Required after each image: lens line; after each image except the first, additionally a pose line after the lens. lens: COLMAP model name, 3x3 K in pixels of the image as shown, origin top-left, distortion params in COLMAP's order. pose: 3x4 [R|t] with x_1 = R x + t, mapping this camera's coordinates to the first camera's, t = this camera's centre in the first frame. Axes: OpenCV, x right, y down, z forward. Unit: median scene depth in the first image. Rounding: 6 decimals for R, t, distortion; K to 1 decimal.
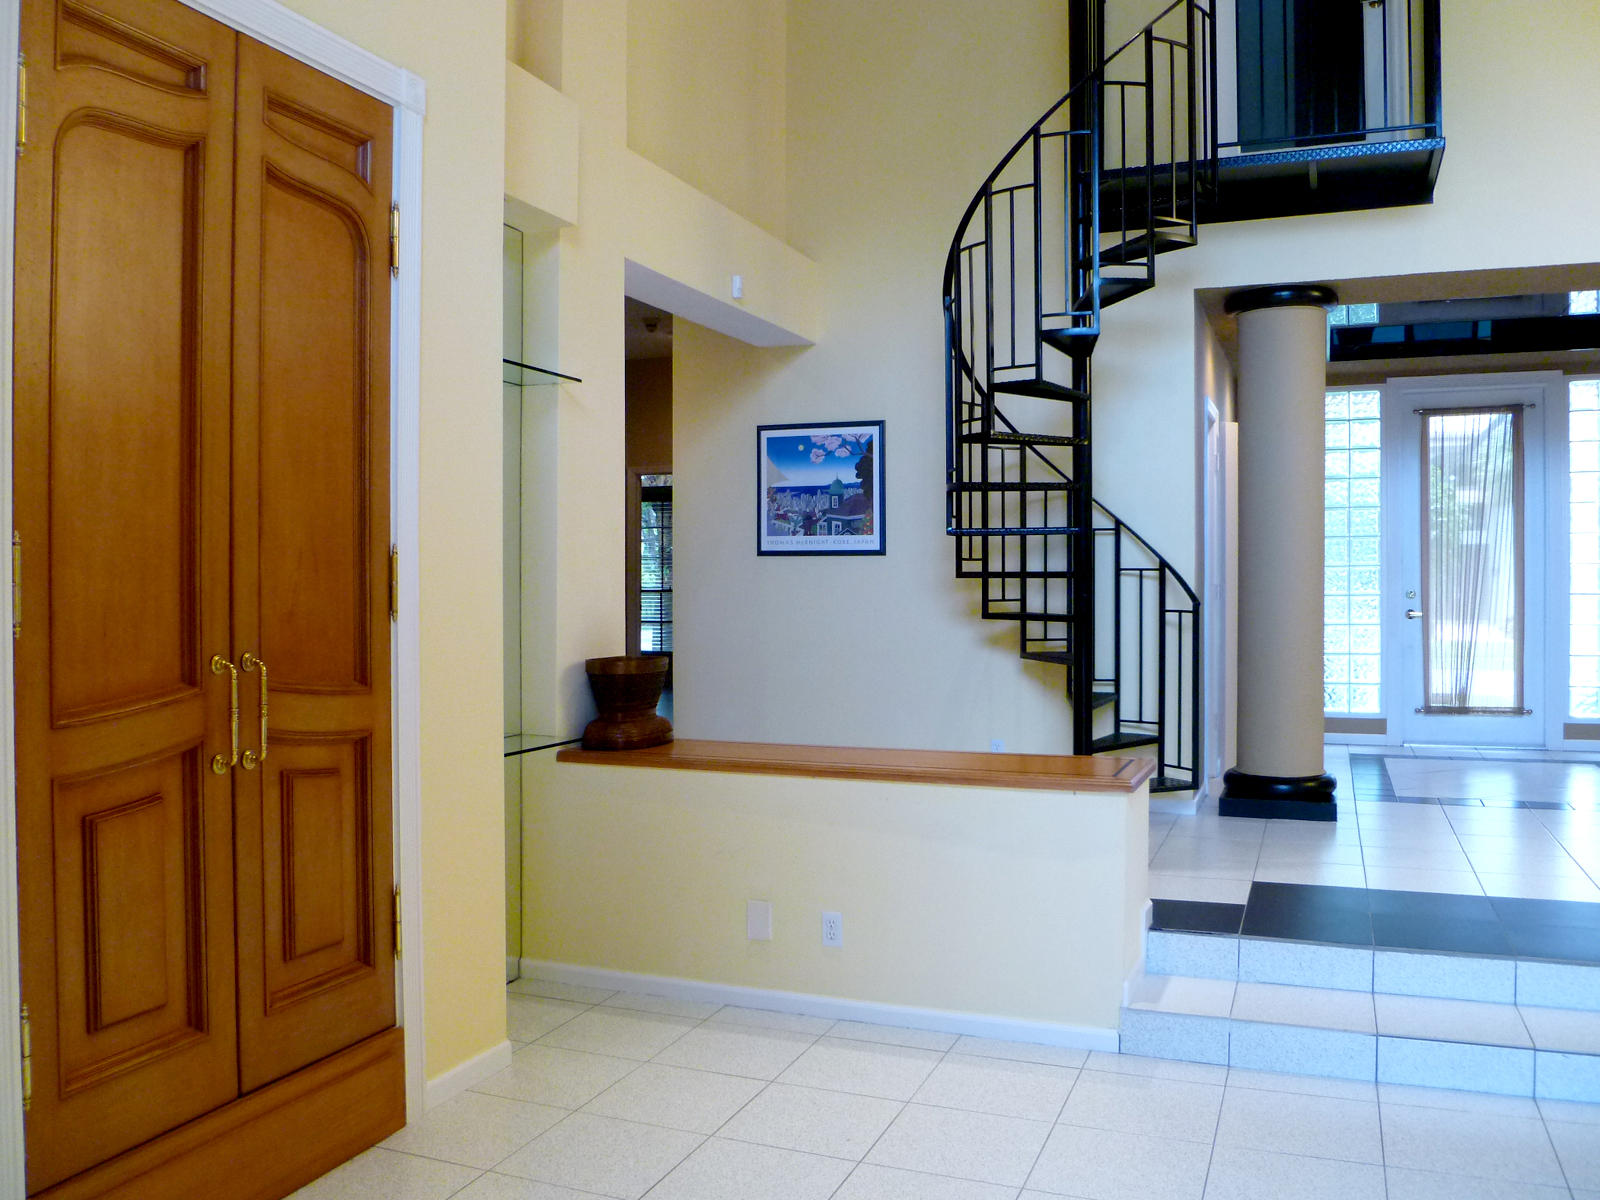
lens RADIAL K [[1339.0, 0, 800.0], [0, 1339.0, 600.0], [0, 0, 1]] dist [-0.068719, 0.006210]
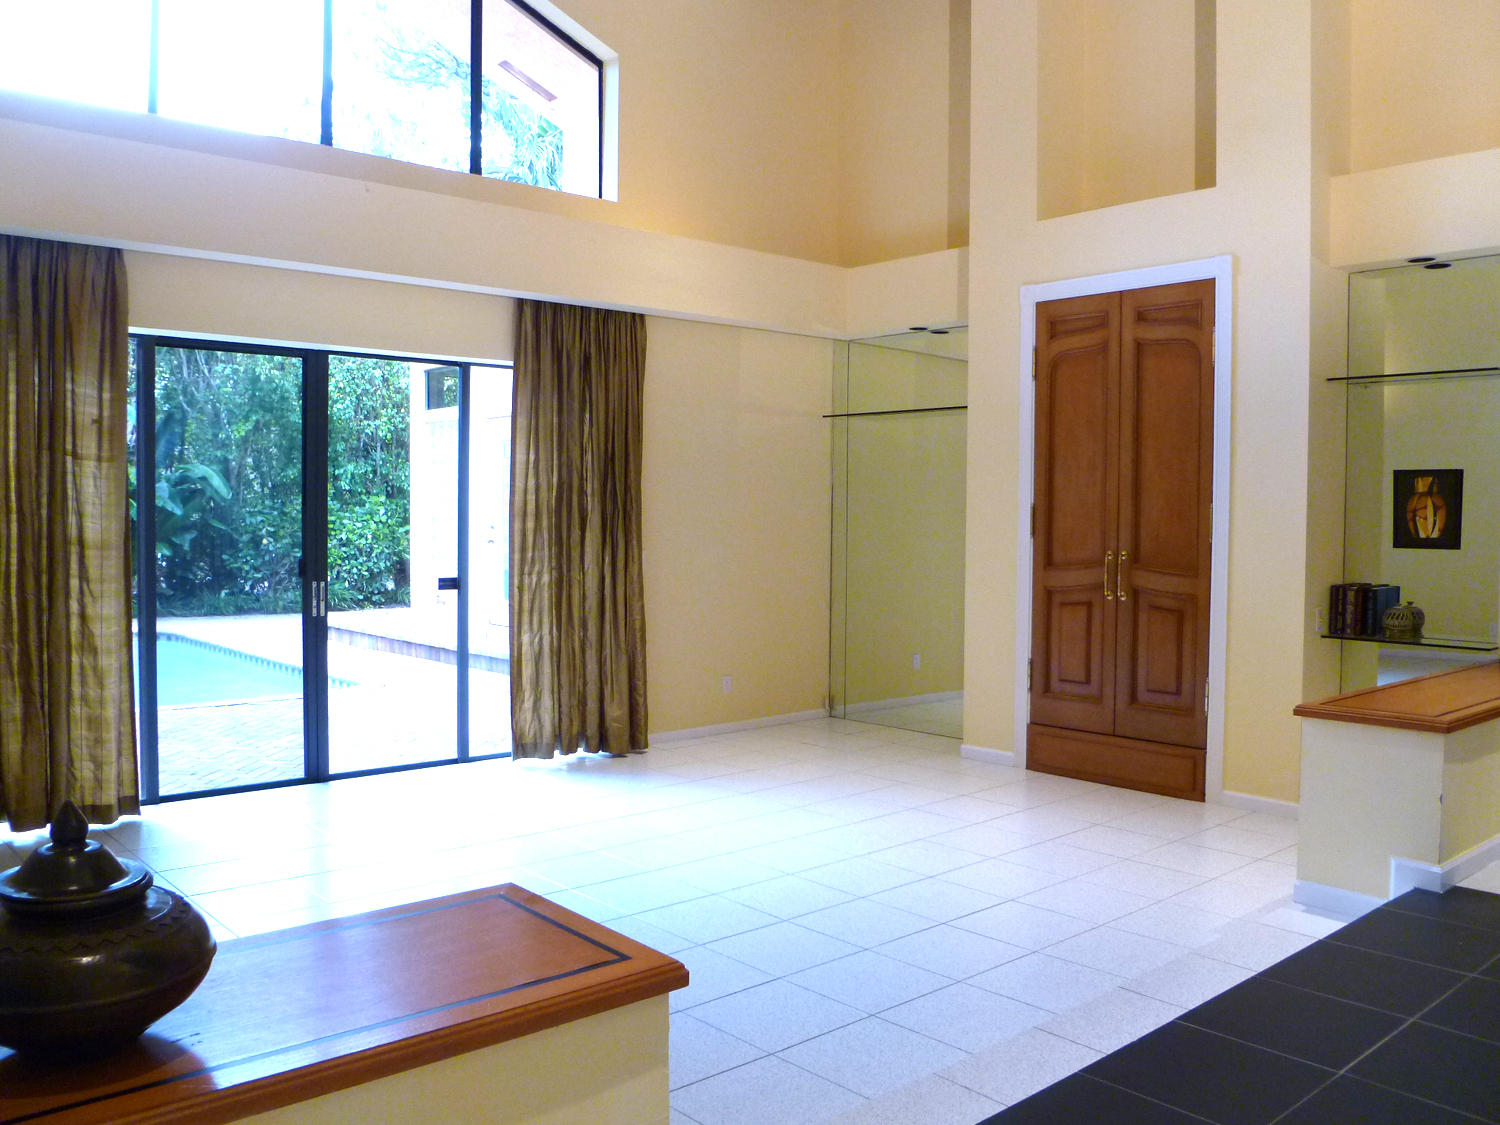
lens RADIAL K [[1255.3, 0, 750.0], [0, 1255.3, 562.5], [0, 0, 1]] dist [-0.068719, 0.006210]
pose [[-0.449532, 0.036267, -0.892527, 0.962379], [-0.018380, 0.998588, 0.049834, -0.020435], [0.893075, 0.038806, -0.448231, 0.716310]]
